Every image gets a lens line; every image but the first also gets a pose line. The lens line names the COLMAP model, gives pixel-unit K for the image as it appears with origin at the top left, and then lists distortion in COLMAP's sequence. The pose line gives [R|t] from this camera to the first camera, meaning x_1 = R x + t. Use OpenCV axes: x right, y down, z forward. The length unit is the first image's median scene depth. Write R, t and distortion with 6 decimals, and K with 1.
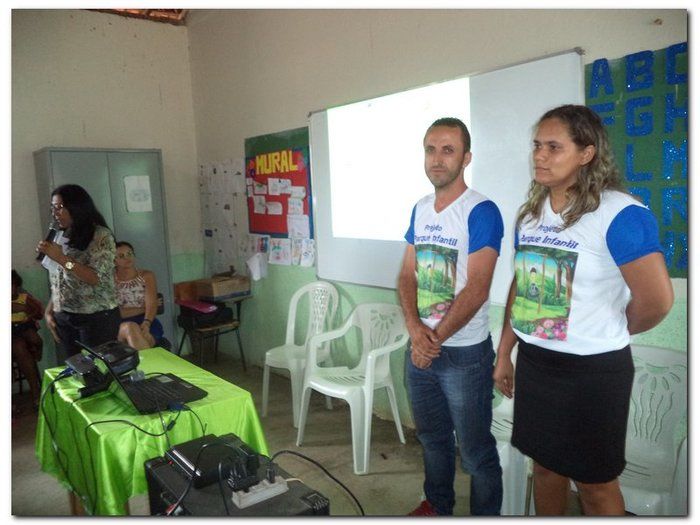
lens RADIAL K [[552.6, 0, 347.0], [0, 552.6, 268.9], [0, 0, 1]] dist [-0.034233, 0.010109]
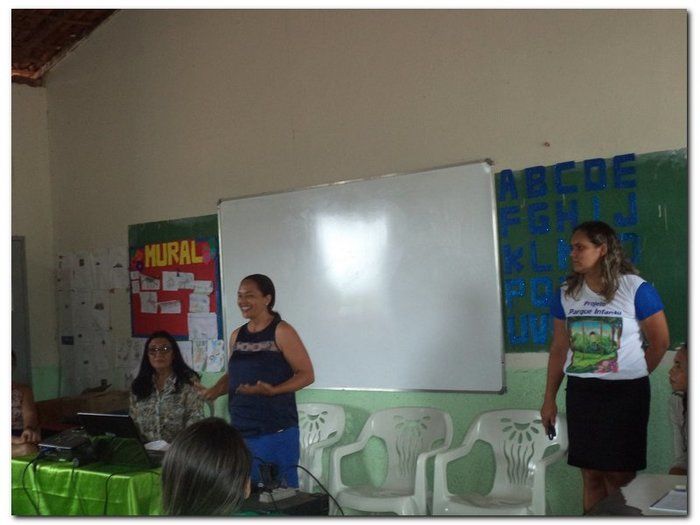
lens RADIAL K [[928.4, 0, 348.6], [0, 928.4, 256.8], [0, 0, 1]] dist [-0.040023, 0.000000]
pose [[0.981128, -0.005616, 0.193280, -0.140030], [0.038686, 0.985069, -0.167757, 0.066892], [-0.189452, 0.172068, 0.966696, -0.456565]]
